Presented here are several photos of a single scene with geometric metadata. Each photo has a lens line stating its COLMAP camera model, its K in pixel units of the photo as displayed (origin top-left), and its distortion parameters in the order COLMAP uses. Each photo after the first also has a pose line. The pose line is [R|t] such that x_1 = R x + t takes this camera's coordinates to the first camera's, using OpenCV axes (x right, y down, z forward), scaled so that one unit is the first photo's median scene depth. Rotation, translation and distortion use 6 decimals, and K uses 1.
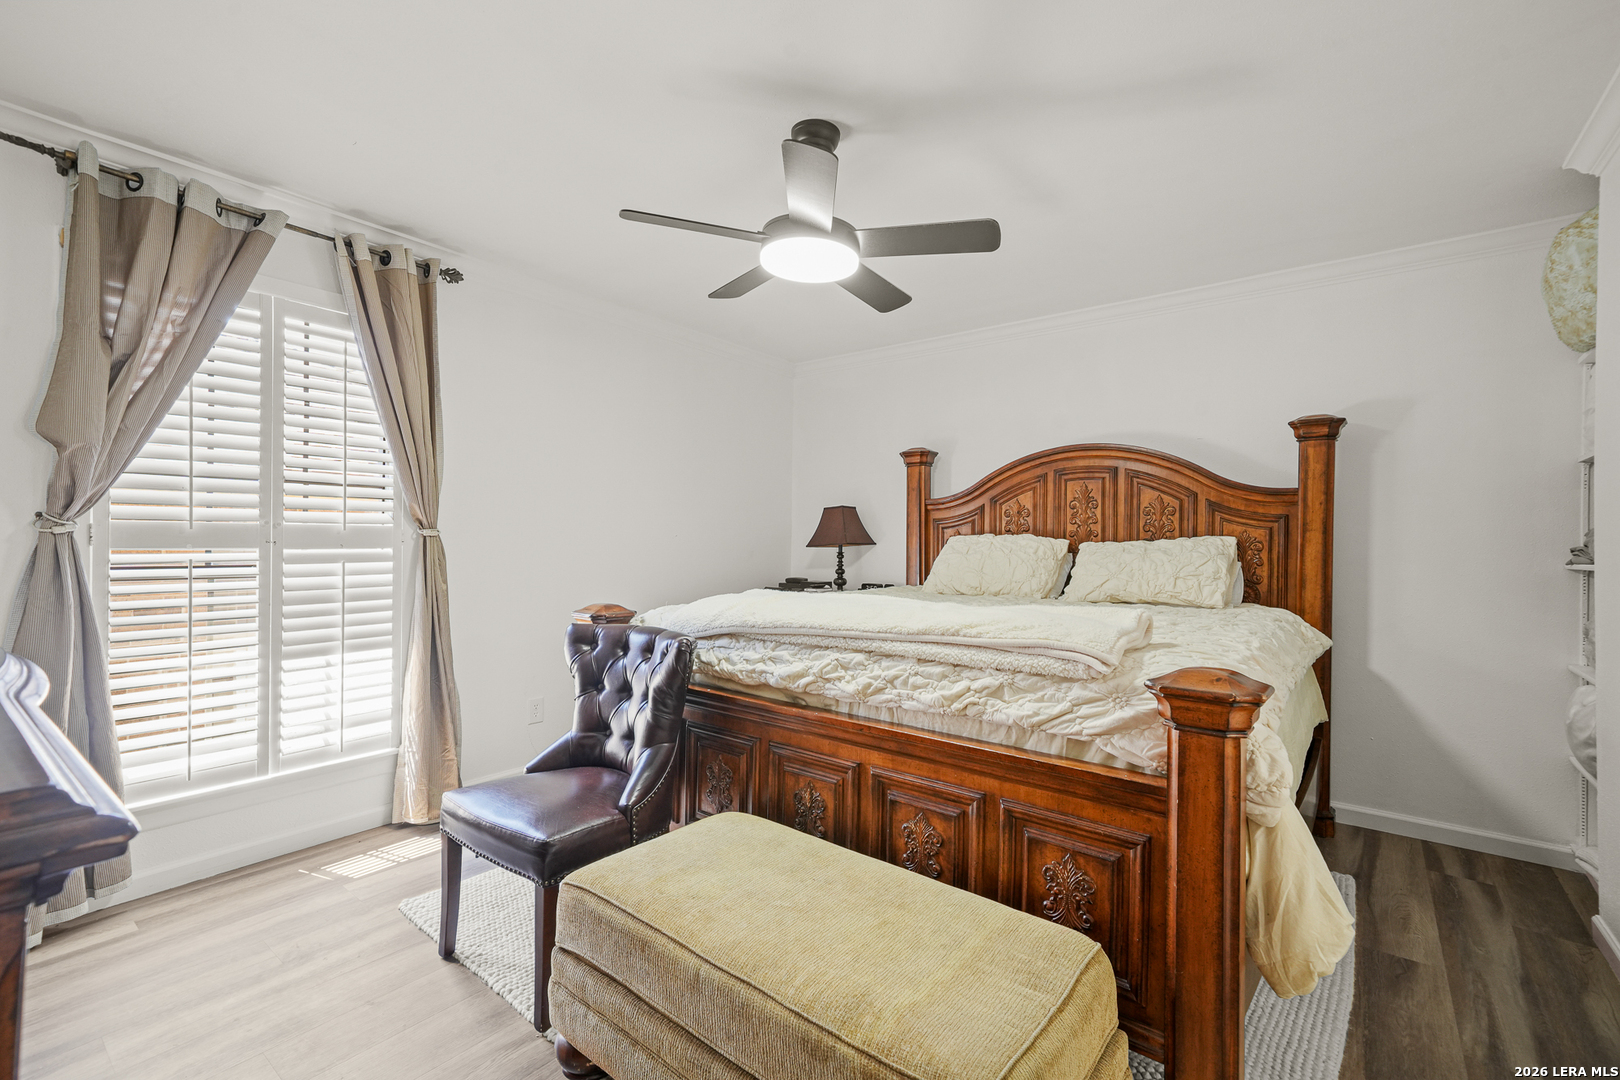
lens RADIAL K [[650.8, 0, 810.0], [0, 650.8, 540.0], [0, 0, 1]] dist [0.000140, -0.000016]
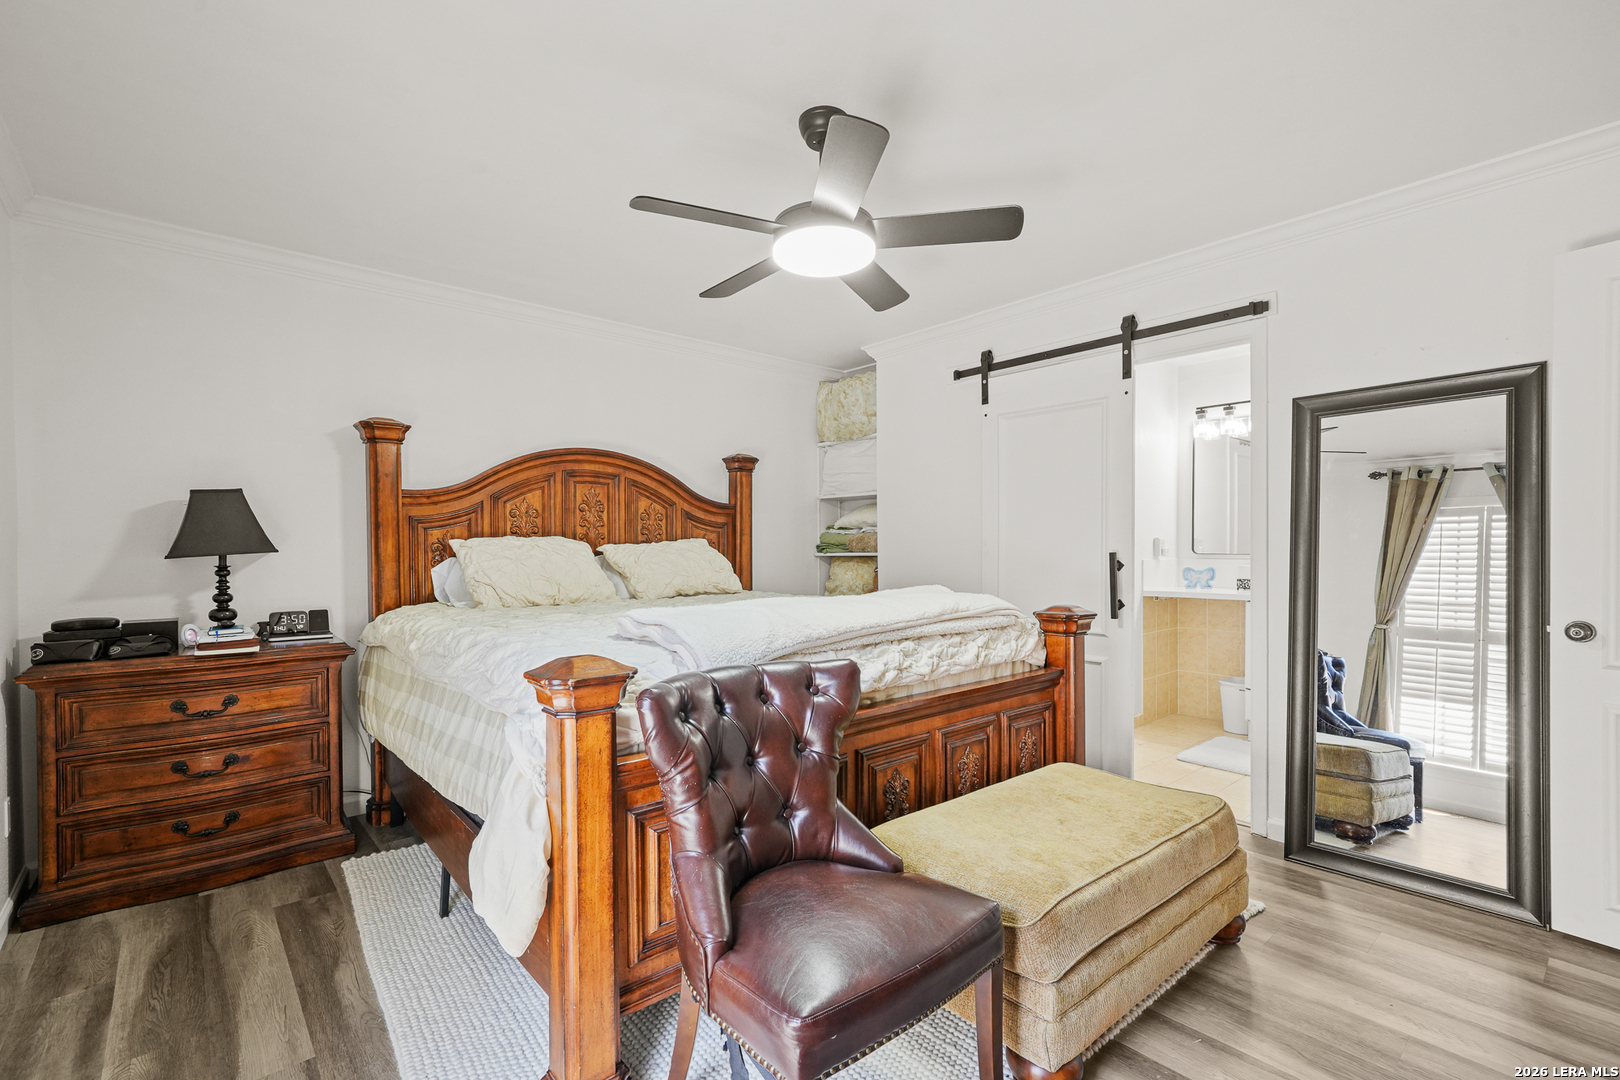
lens RADIAL K [[689.7, 0, 801.2], [0, 689.7, 537.2], [0, 0, 1]] dist [0.003131, 0.000471]
pose [[0.251363, 0.002478, 0.967890, -0.572540], [0.004255, 0.999984, -0.003666, -0.003399], [-0.967884, 0.005040, 0.251348, 0.432983]]
